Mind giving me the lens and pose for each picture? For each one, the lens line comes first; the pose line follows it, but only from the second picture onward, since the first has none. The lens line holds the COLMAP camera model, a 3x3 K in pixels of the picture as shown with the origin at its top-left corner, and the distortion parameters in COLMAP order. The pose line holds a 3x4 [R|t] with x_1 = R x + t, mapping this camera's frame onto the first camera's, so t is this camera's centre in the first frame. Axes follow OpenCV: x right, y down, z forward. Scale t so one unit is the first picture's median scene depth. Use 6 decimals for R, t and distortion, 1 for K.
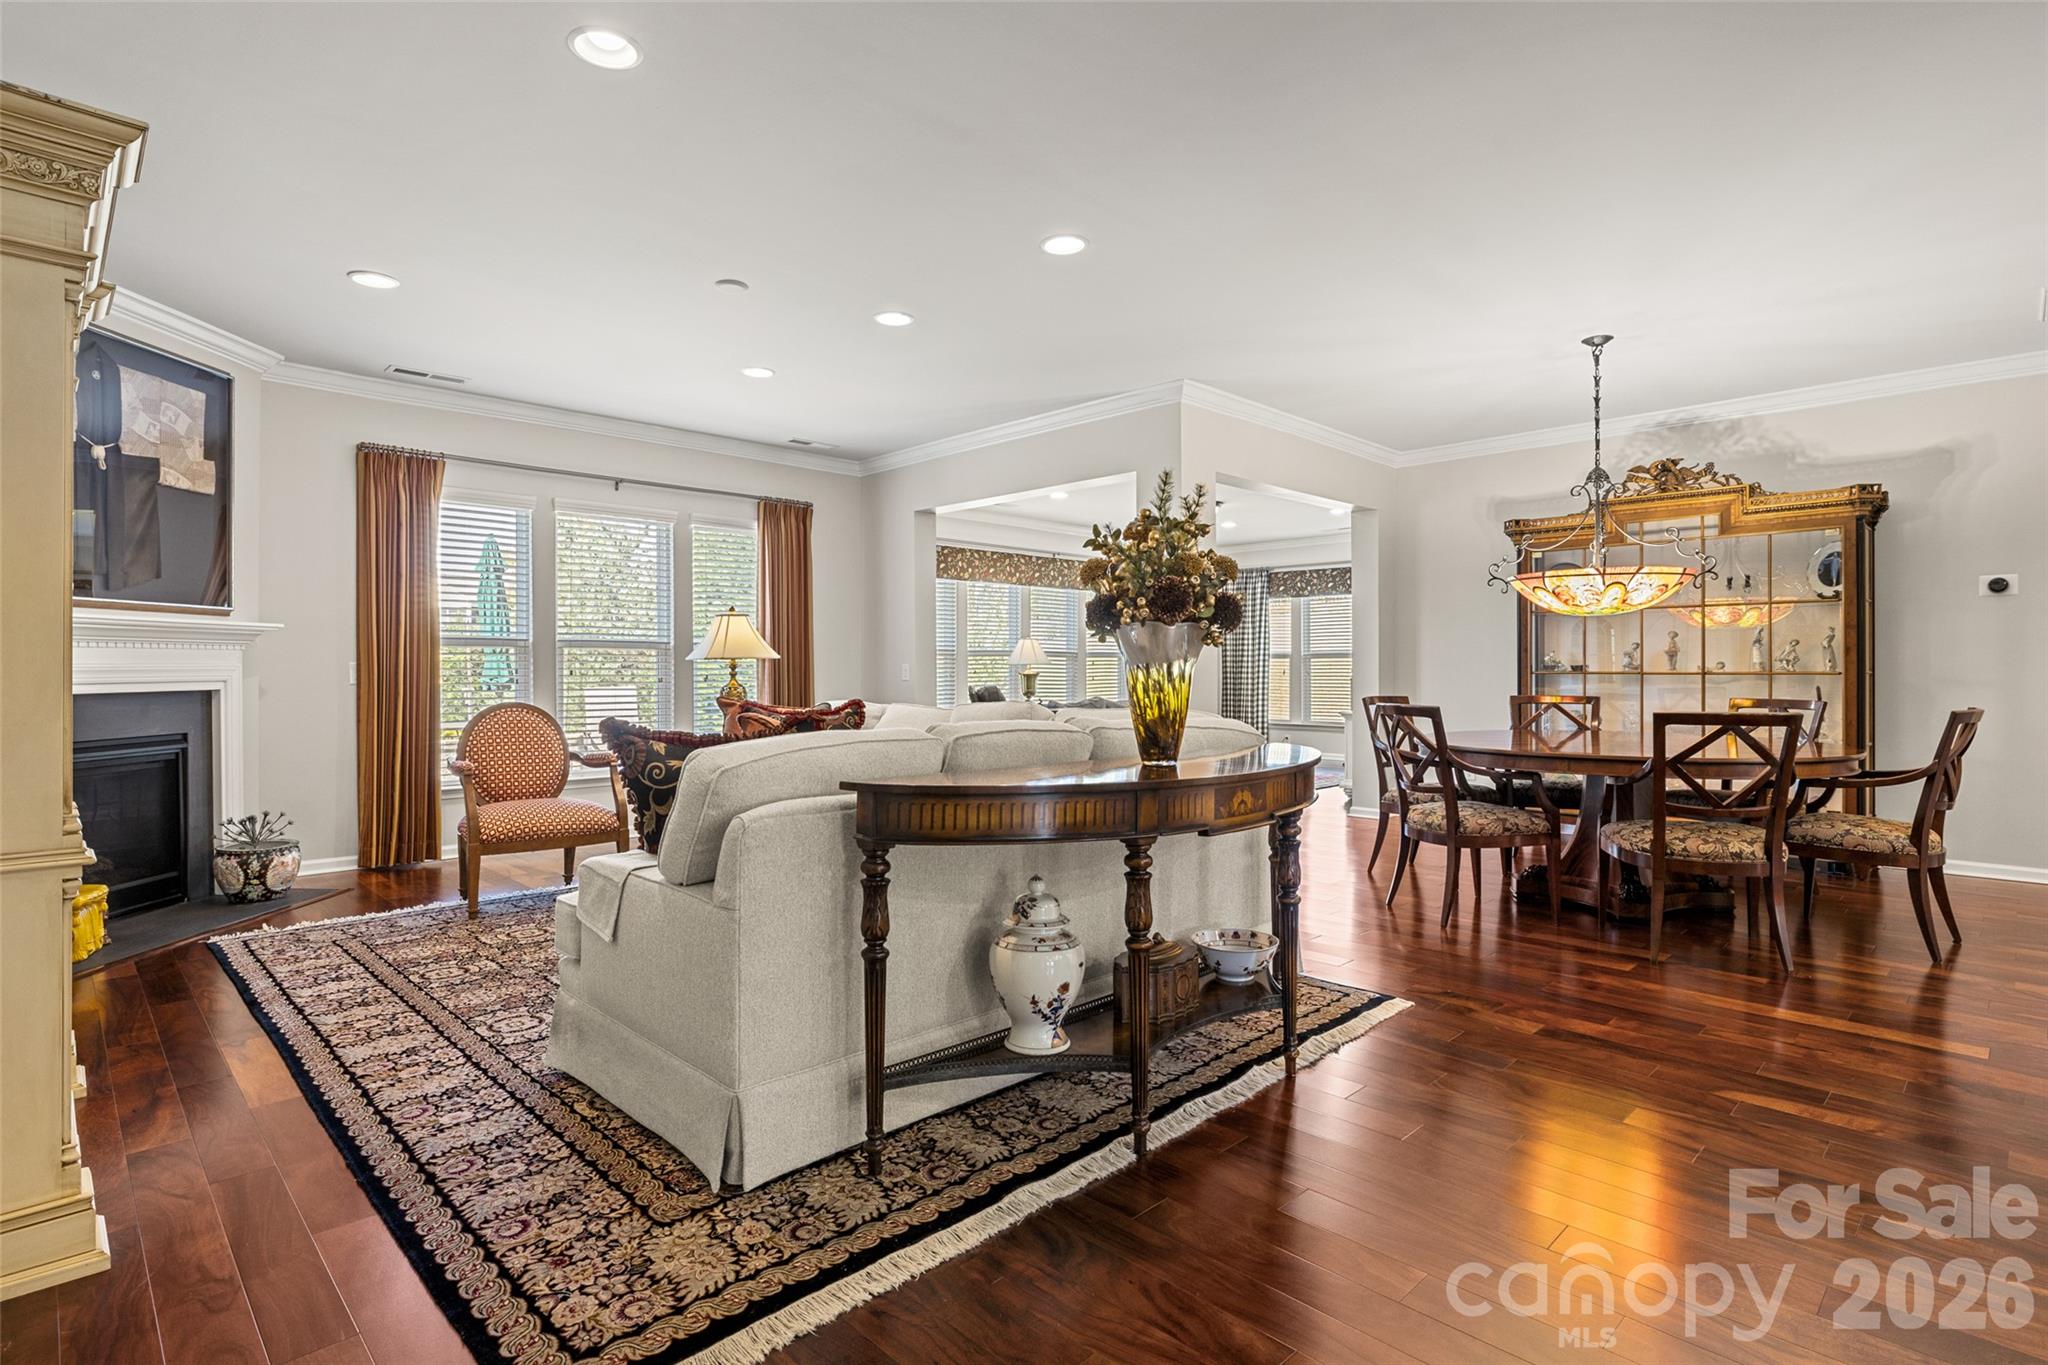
lens RADIAL K [[1033.1, 0, 1005.0], [0, 1033.1, 667.7], [0, 0, 1]] dist [-0.006911, 0.001552]
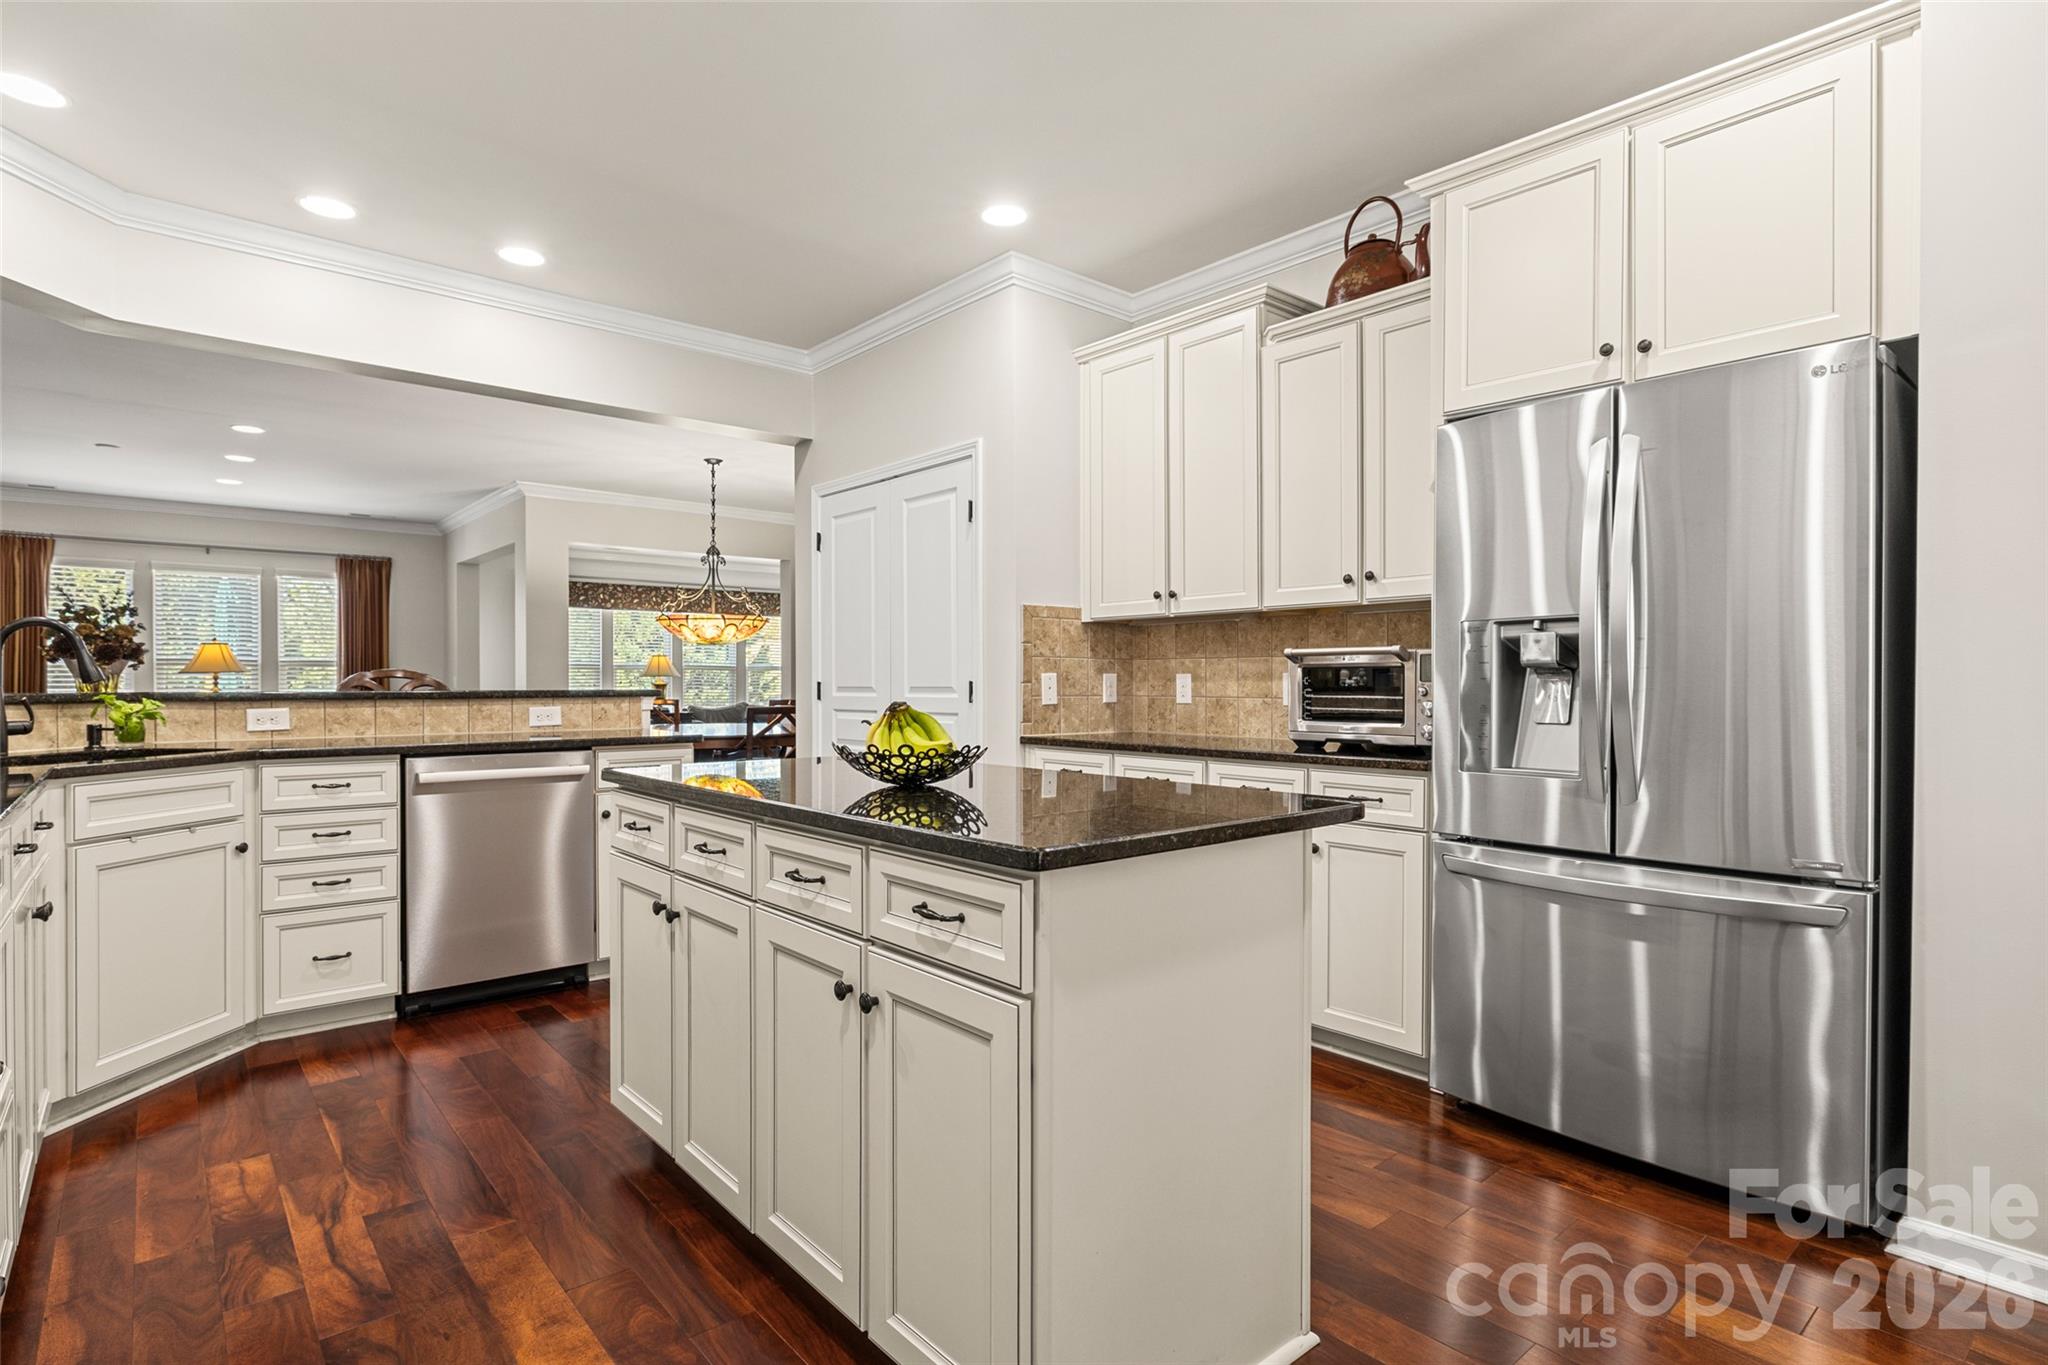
lens RADIAL K [[1033.1, 0, 1033.0], [0, 1033.1, 694.7], [0, 0, 1]] dist [-0.006911, 0.001552]
pose [[0.998213, 0.001401, -0.059734, 0.986503], [-0.000365, 0.999849, 0.017353, -0.002734], [0.059749, -0.017300, 0.998063, -0.416527]]
